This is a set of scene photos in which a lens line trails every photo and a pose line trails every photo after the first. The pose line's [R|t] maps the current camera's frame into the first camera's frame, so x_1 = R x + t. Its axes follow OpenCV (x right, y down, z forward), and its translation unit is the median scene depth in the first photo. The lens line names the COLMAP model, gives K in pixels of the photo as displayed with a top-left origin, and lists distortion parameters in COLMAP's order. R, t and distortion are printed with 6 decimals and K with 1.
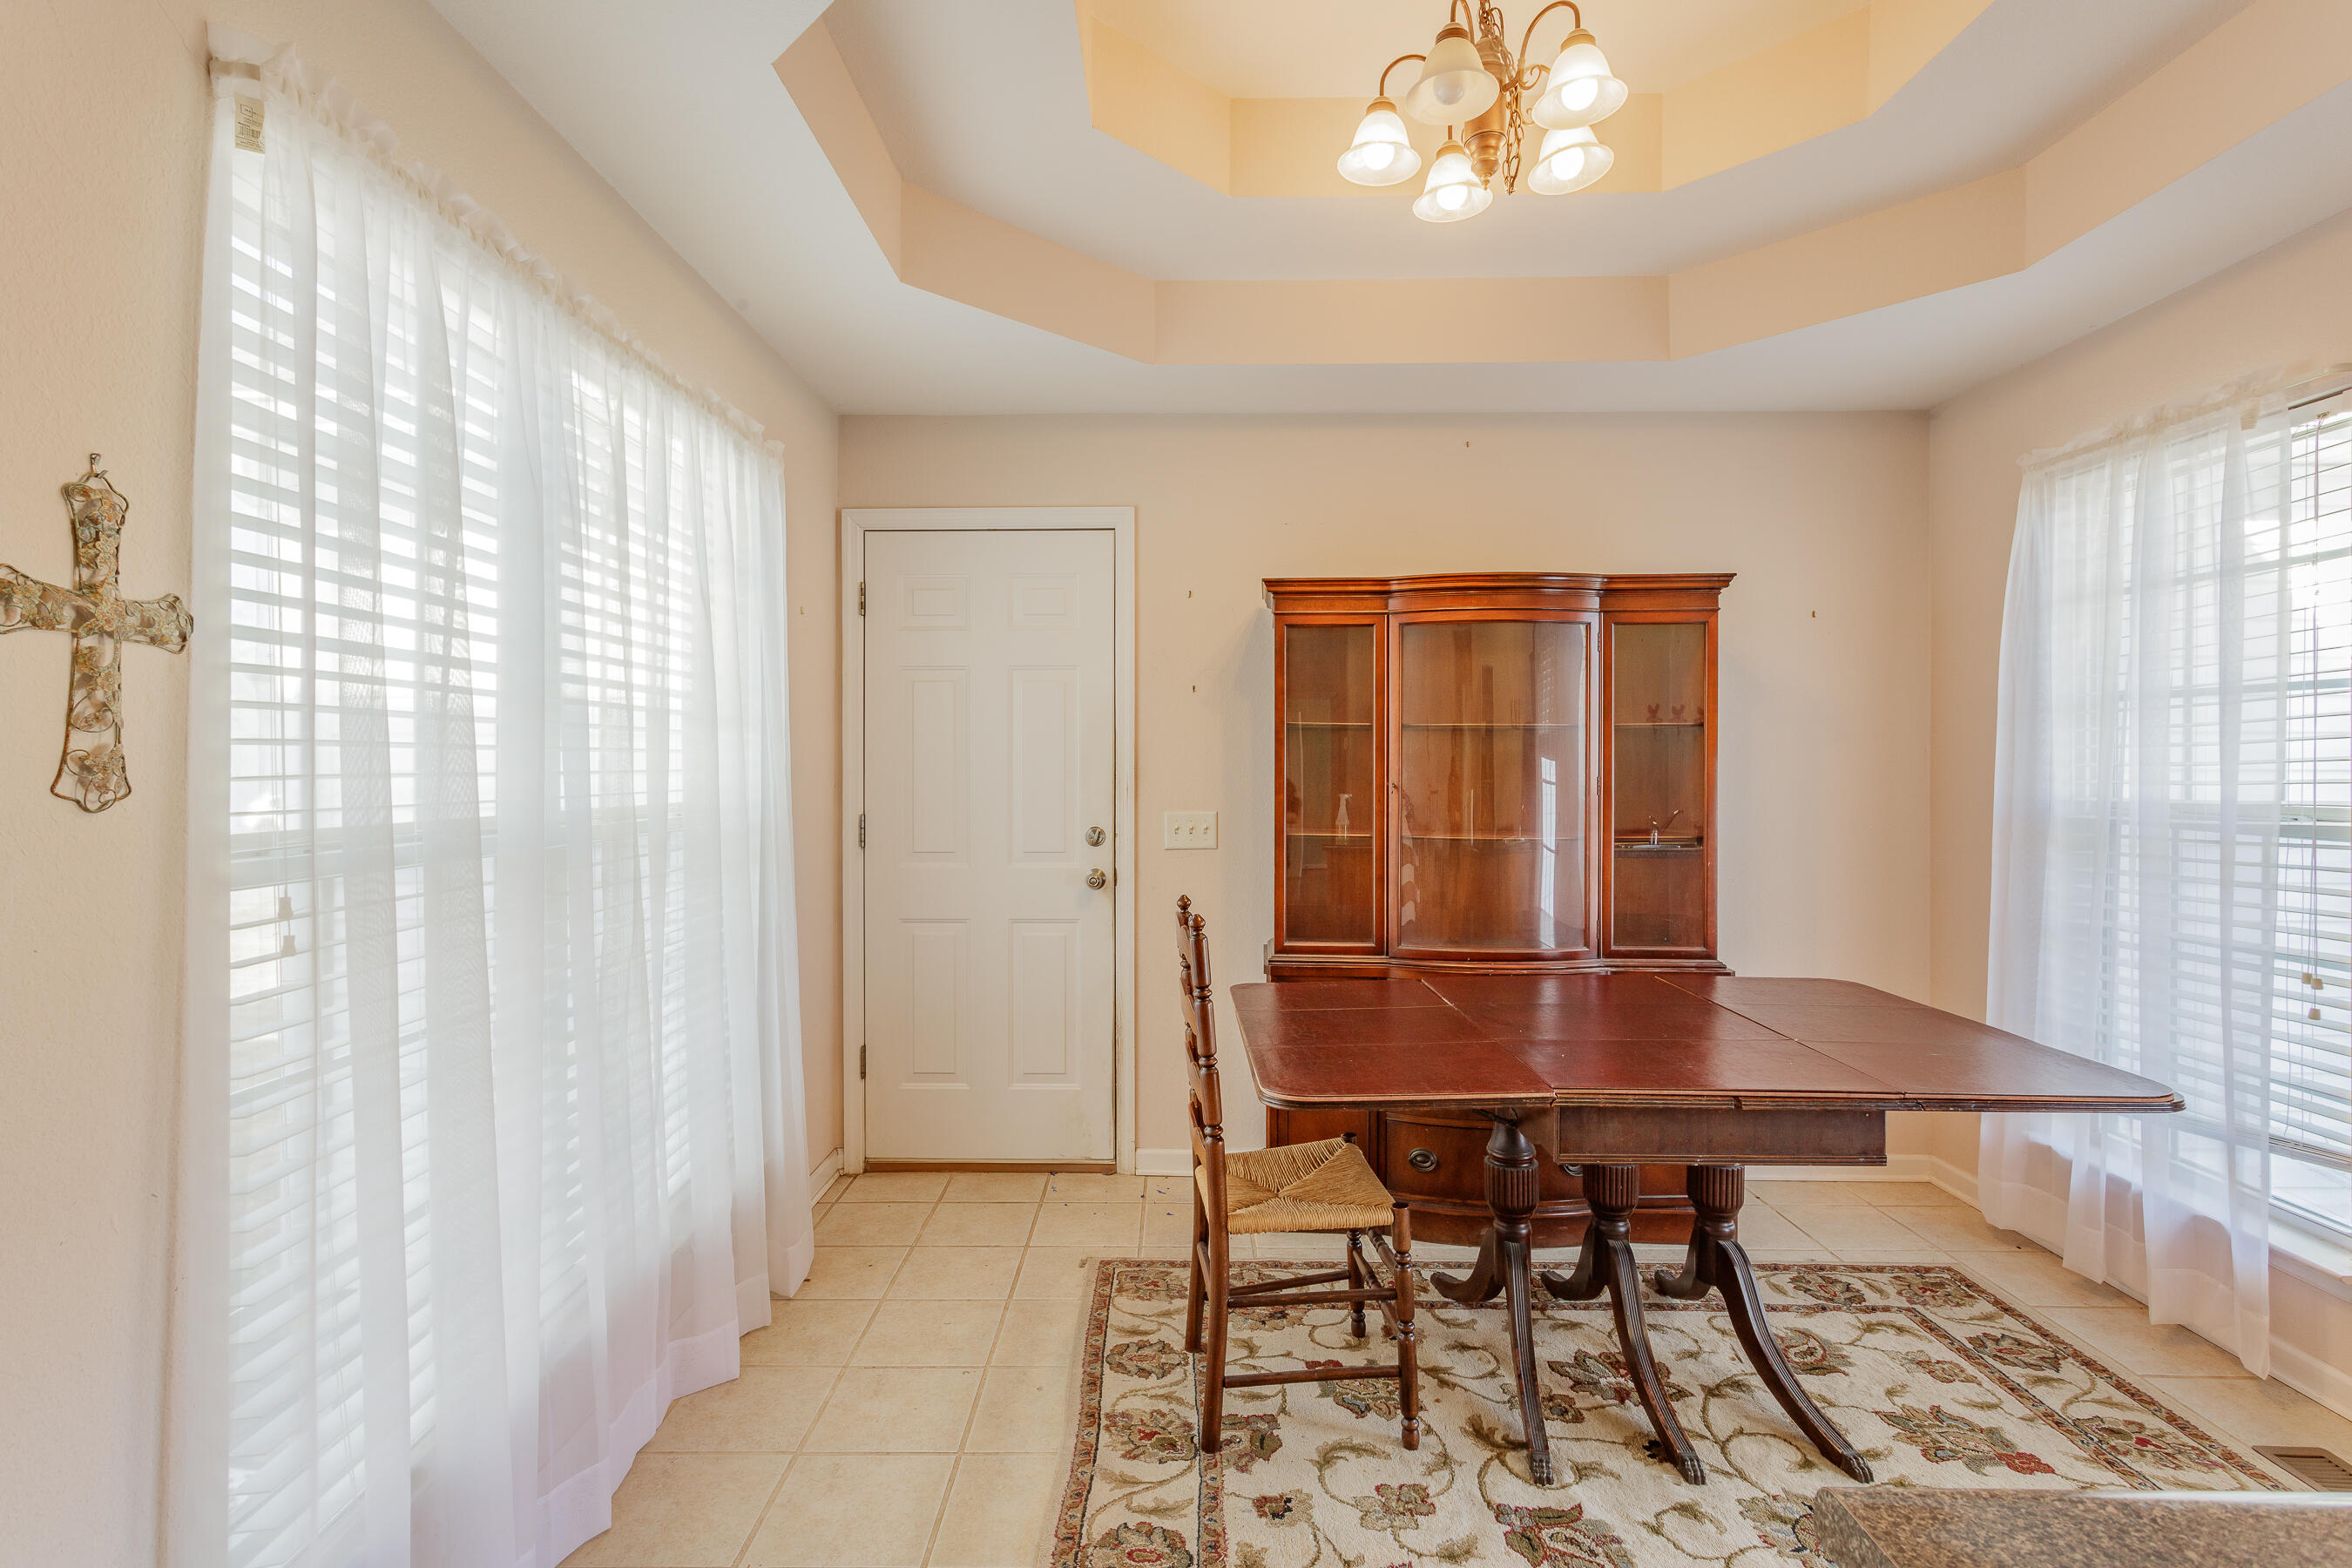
lens RADIAL K [[1132.3, 0, 1183.8], [0, 1132.3, 769.4], [0, 0, 1]] dist [-0.000868, 0.001286]
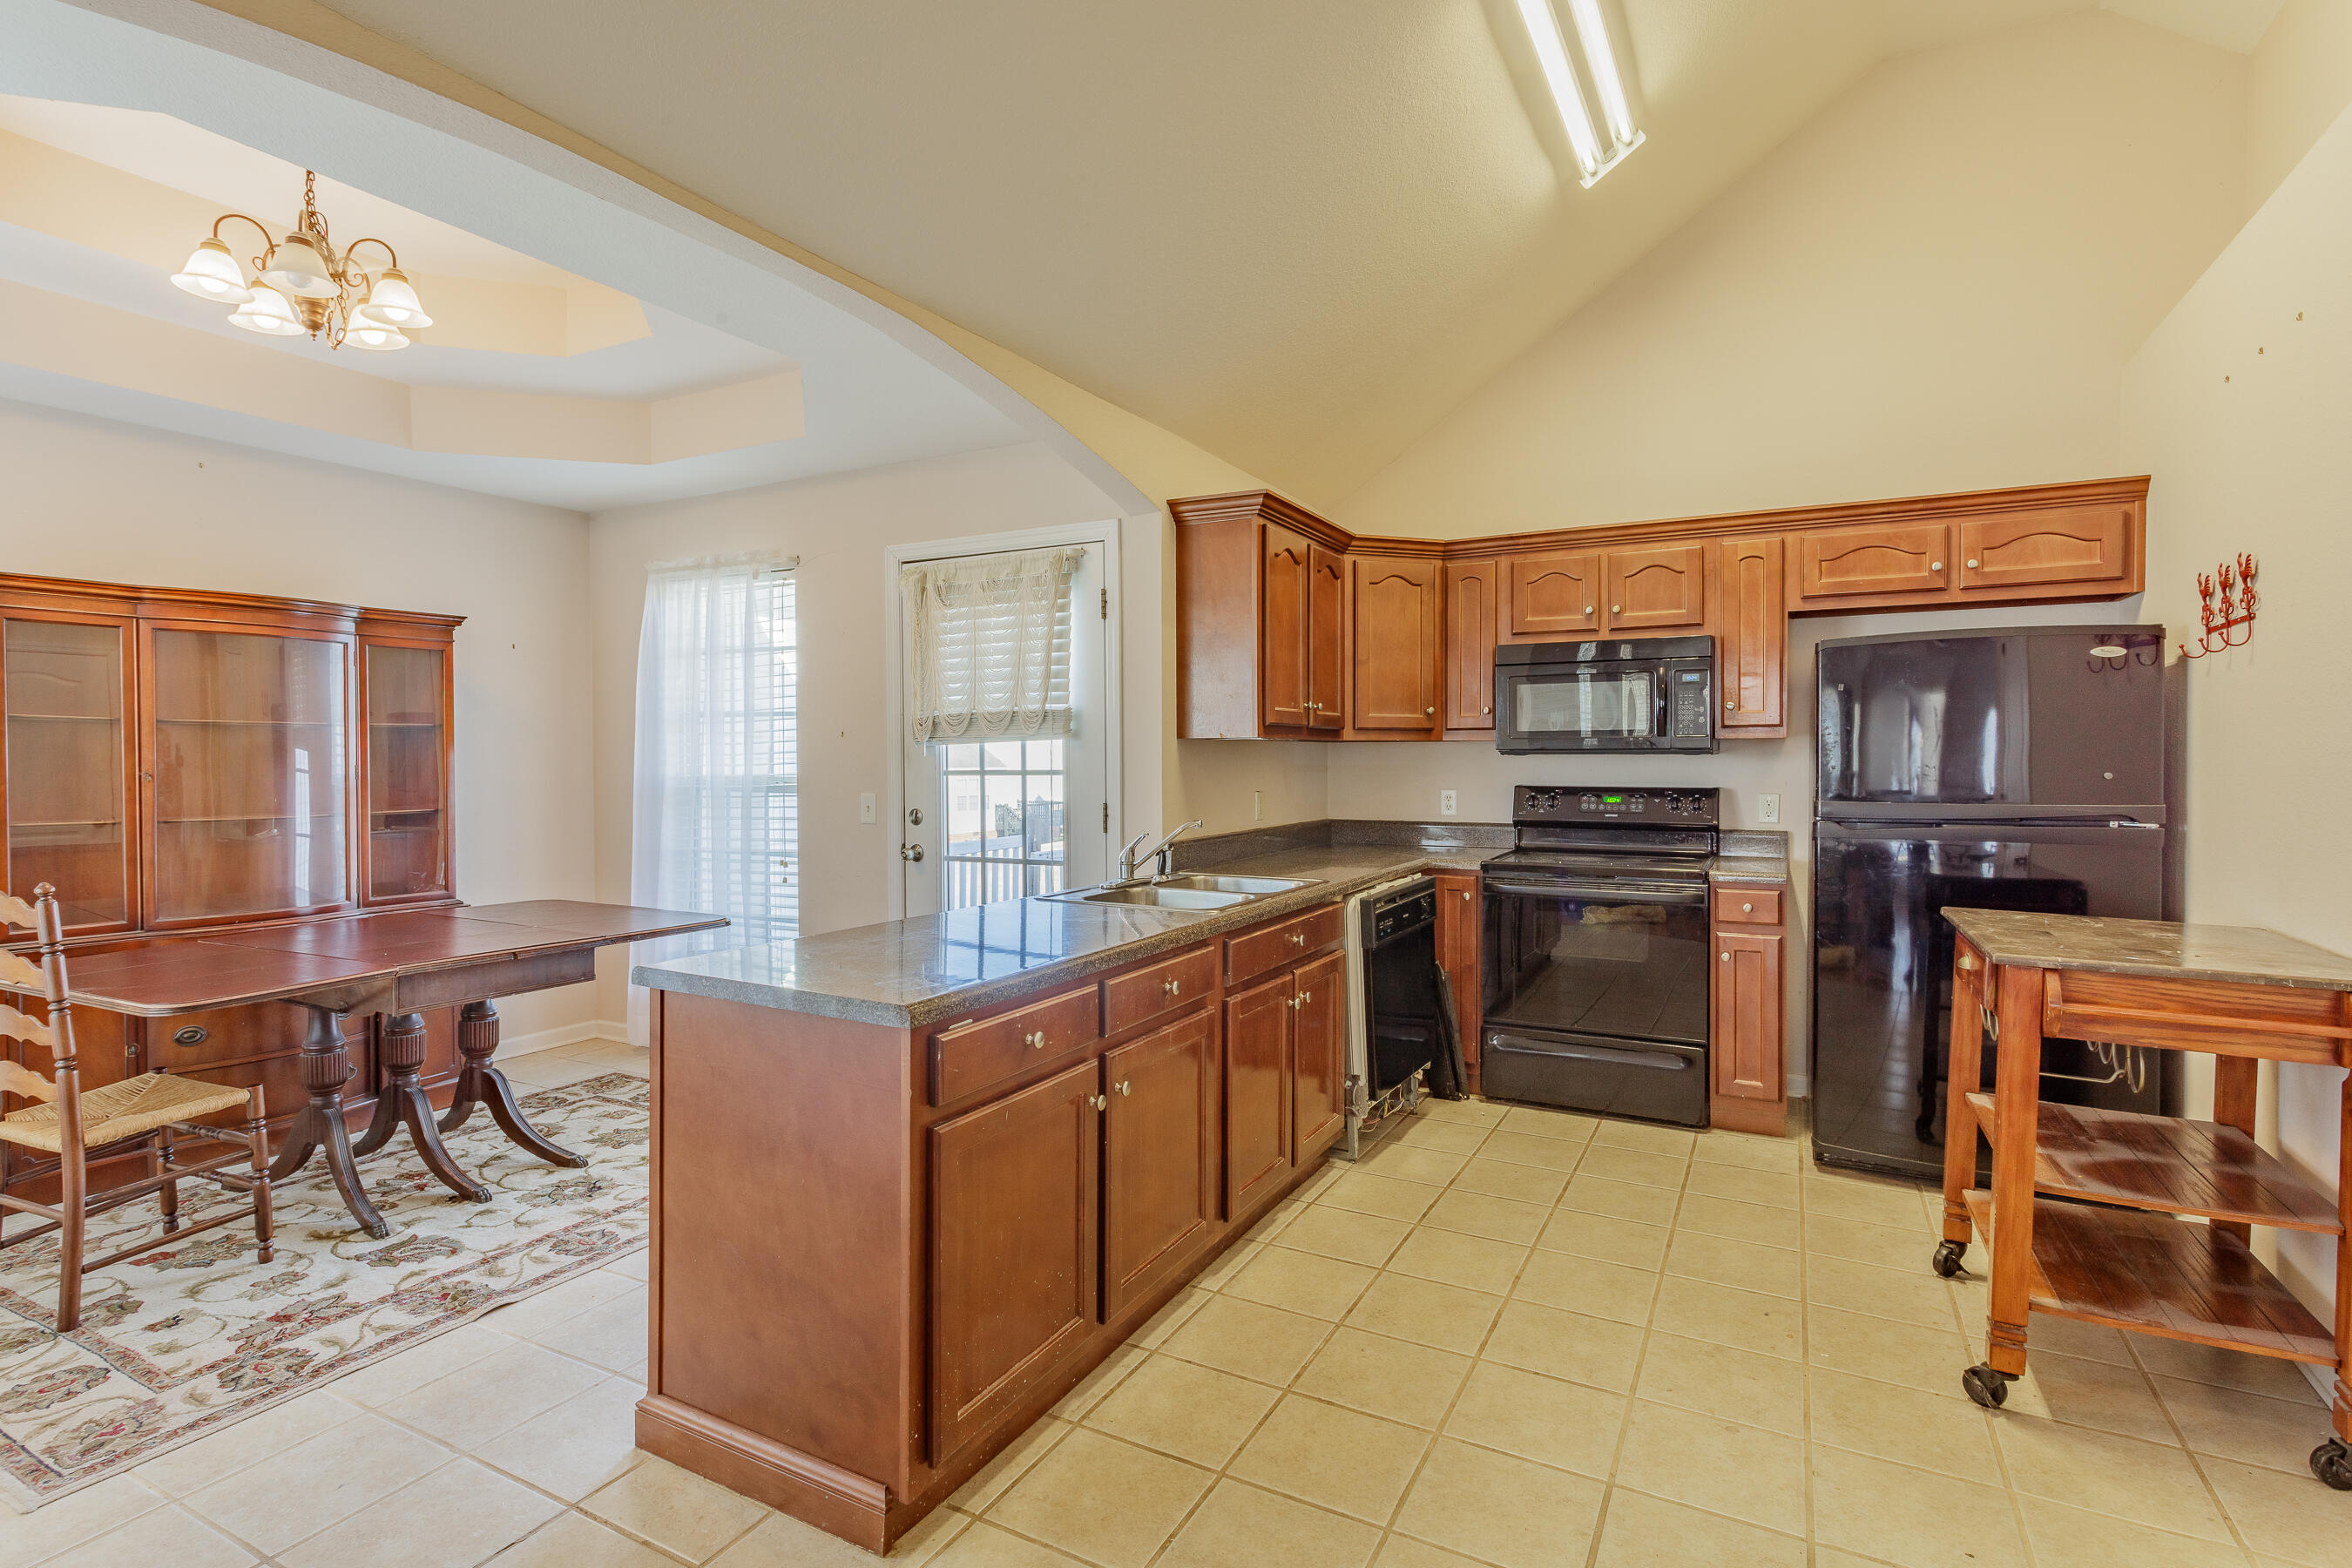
lens RADIAL K [[1118.4, 0, 1171.4], [0, 1118.4, 770.8], [0, 0, 1]] dist [0.001245, 0.004454]
pose [[0.462221, -0.014230, 0.886651, -0.406608], [0.006722, 0.999899, 0.012543, 0.003938], [-0.886739, 0.000162, 0.462270, -0.486757]]
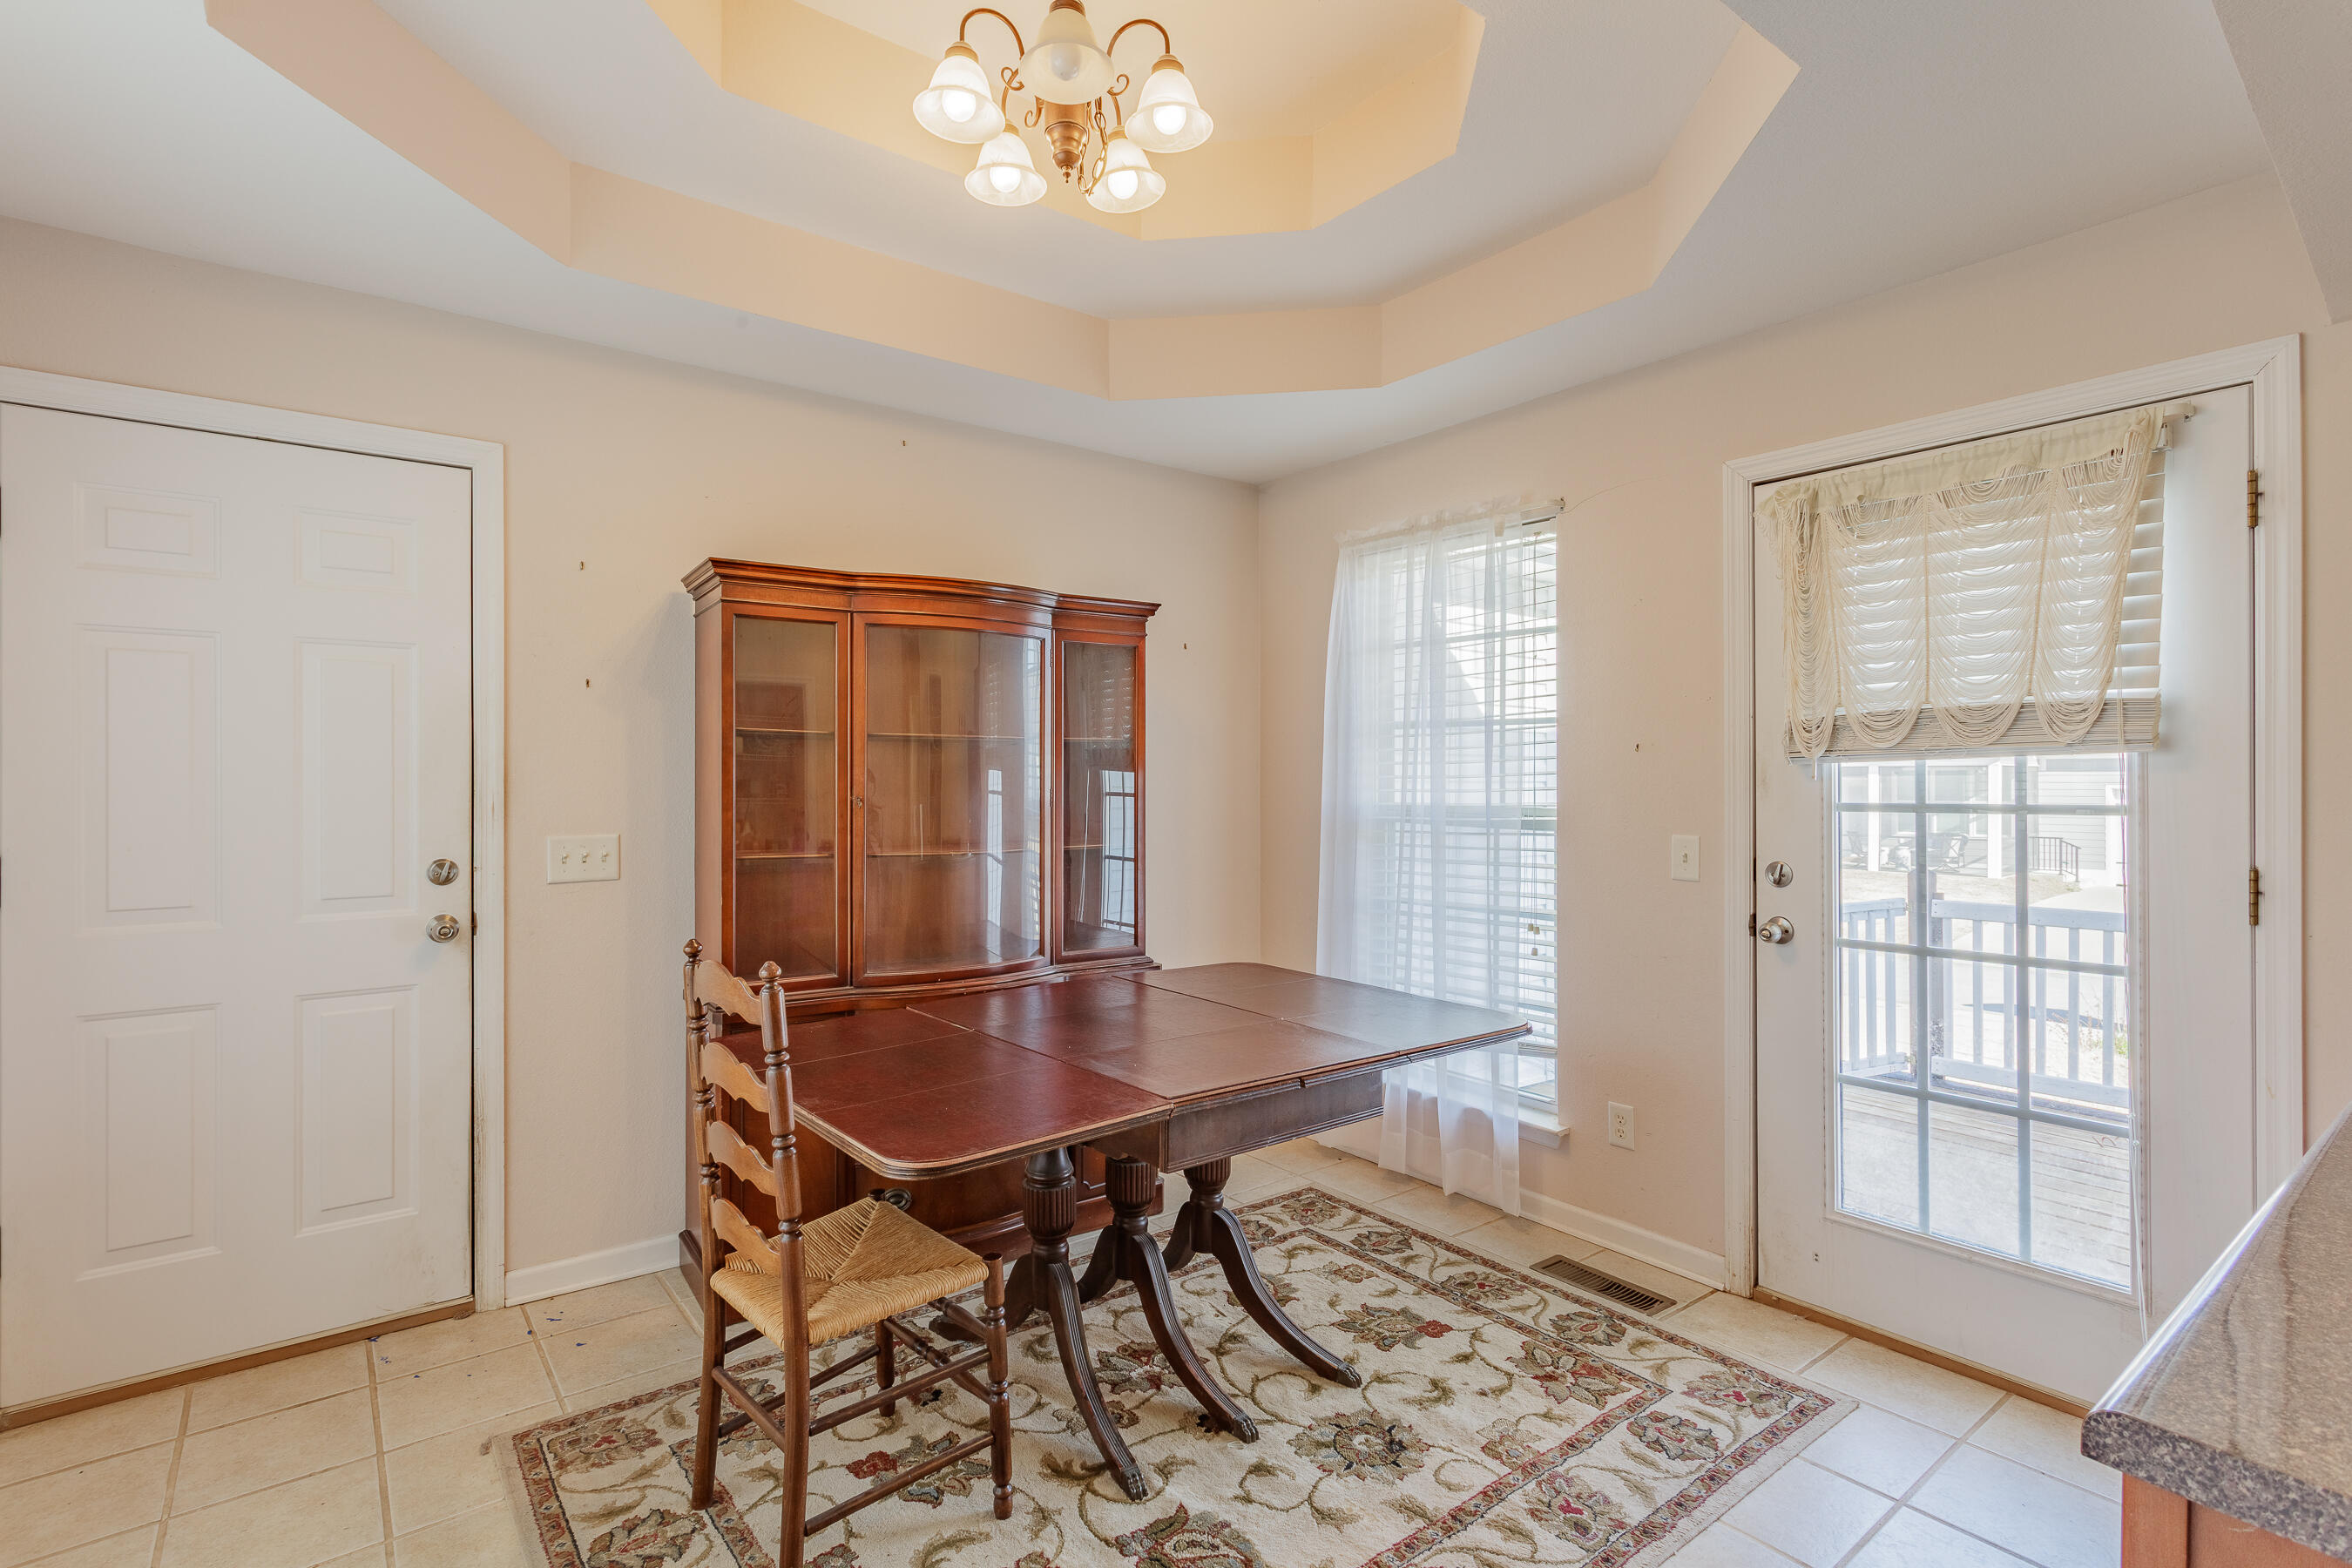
lens RADIAL K [[1107.7, 0, 1176.7], [0, 1107.7, 779.6], [0, 0, 1]] dist [0.000883, 0.001150]
pose [[0.787304, -0.000486, 0.616565, -0.208592], [0.002130, 0.999996, -0.001932, 0.000402], [-0.616562, 0.002834, 0.787302, 0.169761]]
